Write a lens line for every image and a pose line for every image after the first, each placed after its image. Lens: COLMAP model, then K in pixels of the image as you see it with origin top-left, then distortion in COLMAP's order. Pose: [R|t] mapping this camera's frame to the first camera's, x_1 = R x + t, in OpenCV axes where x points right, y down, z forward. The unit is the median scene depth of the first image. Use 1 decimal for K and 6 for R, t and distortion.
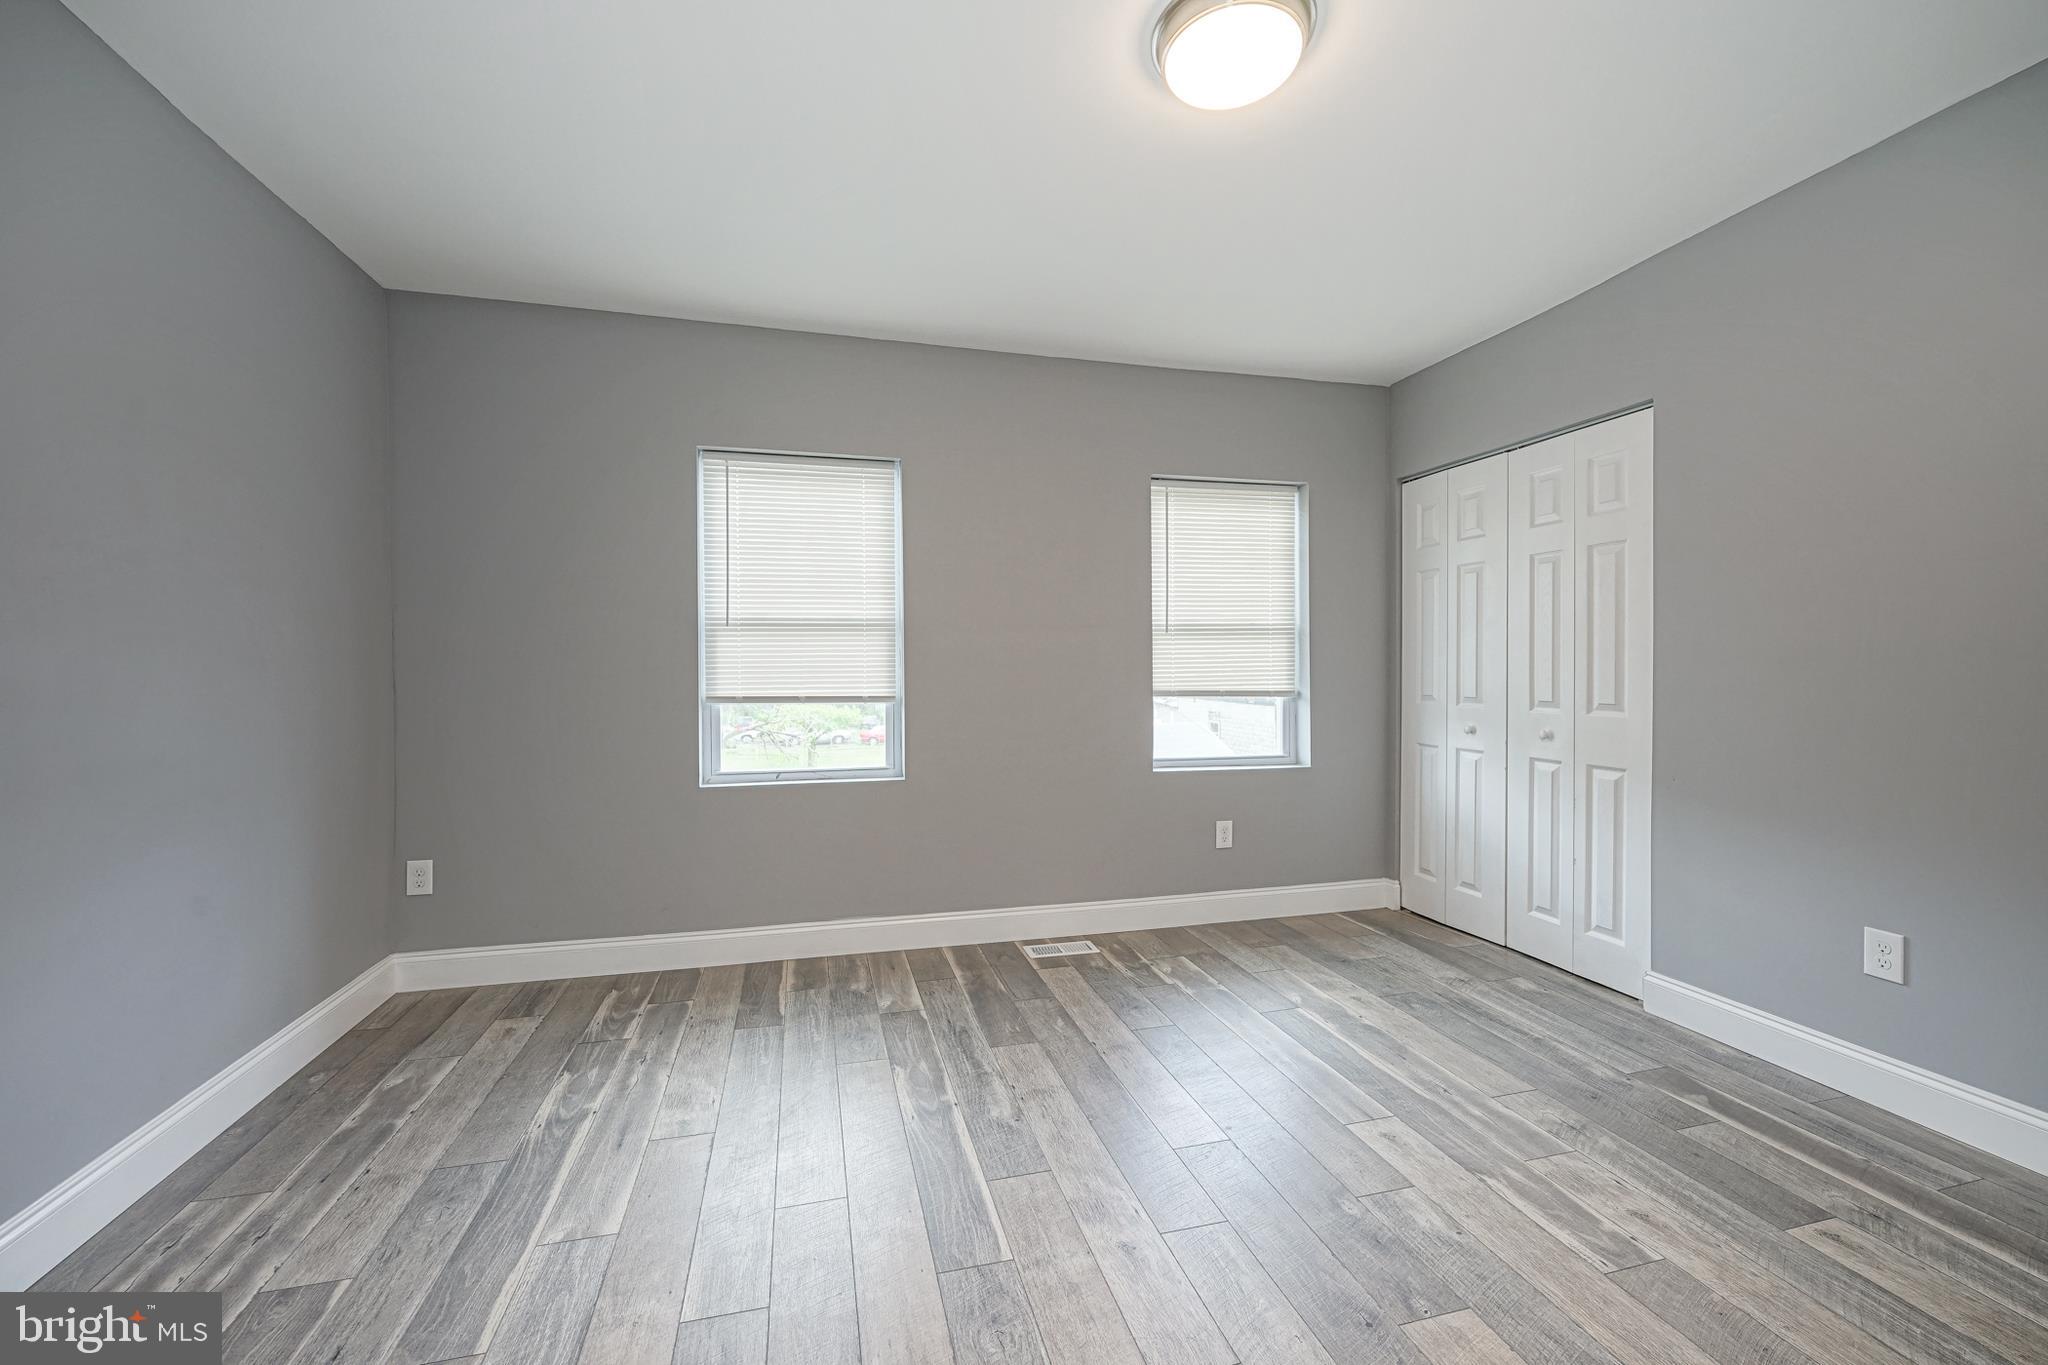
lens RADIAL K [[807.8, 0, 1030.6], [0, 807.8, 680.4], [0, 0, 1]] dist [-0.000909, 0.000246]
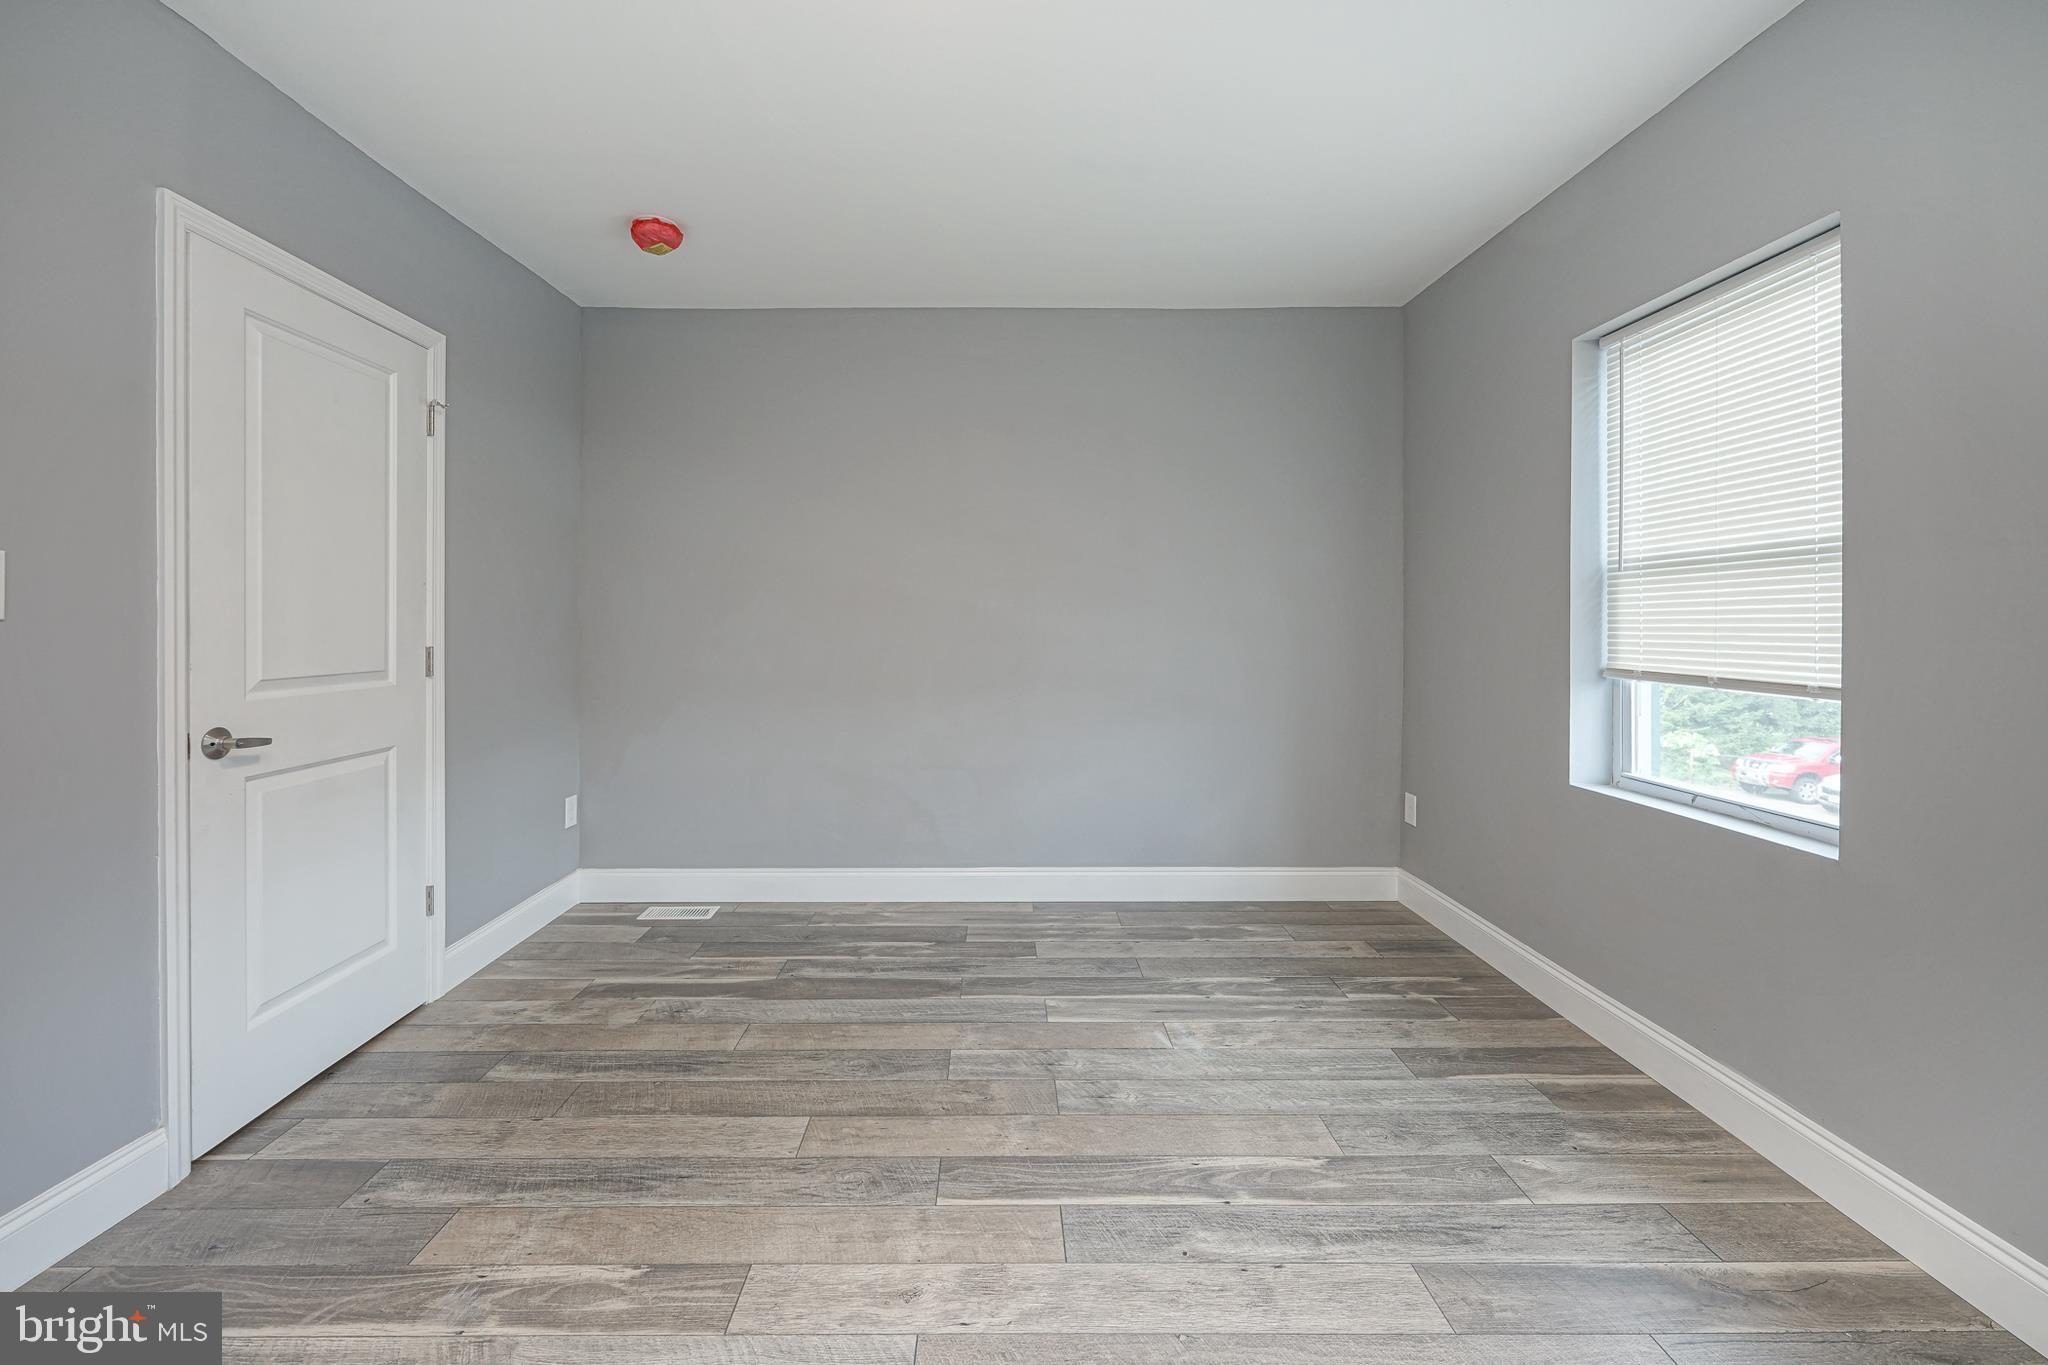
lens RADIAL K [[847.8, 0, 1007.2], [0, 847.8, 653.3], [0, 0, 1]] dist [-0.000909, 0.000001]
pose [[-0.259781, 0.035865, -0.965001, 0.555228], [-0.014239, 0.999059, 0.040964, -0.019377], [0.965563, 0.024382, -0.259026, 0.768329]]
